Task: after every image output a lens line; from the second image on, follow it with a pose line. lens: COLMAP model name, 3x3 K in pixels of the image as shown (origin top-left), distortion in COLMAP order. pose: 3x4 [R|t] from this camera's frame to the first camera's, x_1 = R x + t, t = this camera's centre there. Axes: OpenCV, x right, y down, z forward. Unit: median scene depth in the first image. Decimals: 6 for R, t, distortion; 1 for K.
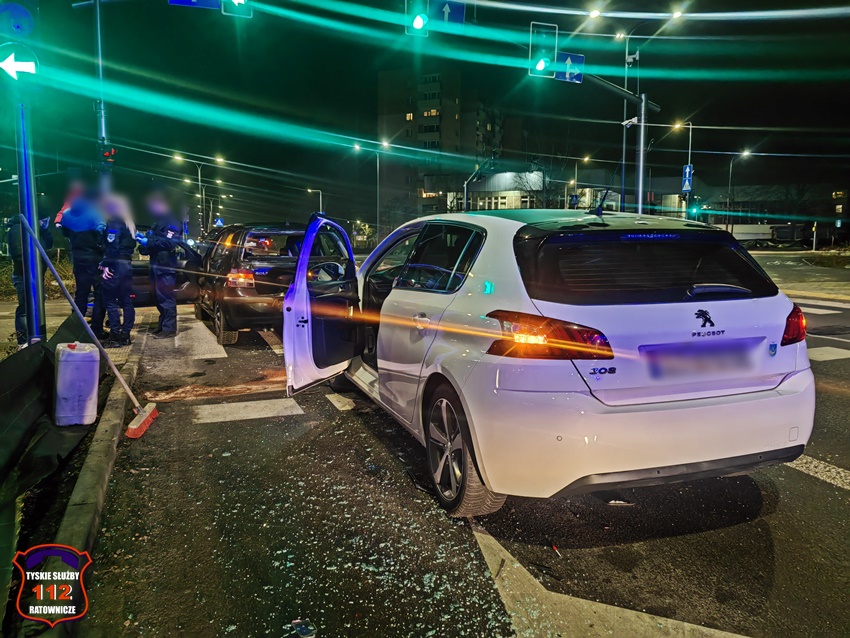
lens RADIAL K [[692.8, 0, 431.1], [0, 692.8, 322.9], [0, 0, 1]] dist [0.034281, -0.027855]
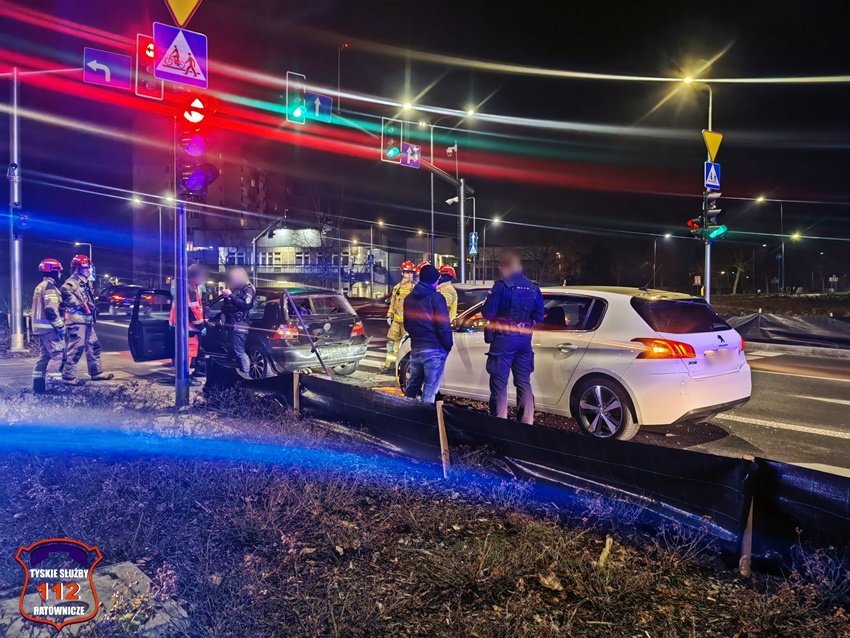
lens RADIAL K [[692.8, 0, 442.3], [0, 692.8, 307.0], [0, 0, 1]] dist [0.034281, -0.027855]
pose [[0.935001, -0.011129, 0.354470, -0.162365], [0.046596, 0.994698, -0.091679, 0.007247], [-0.351571, 0.102237, 0.930562, -0.103297]]
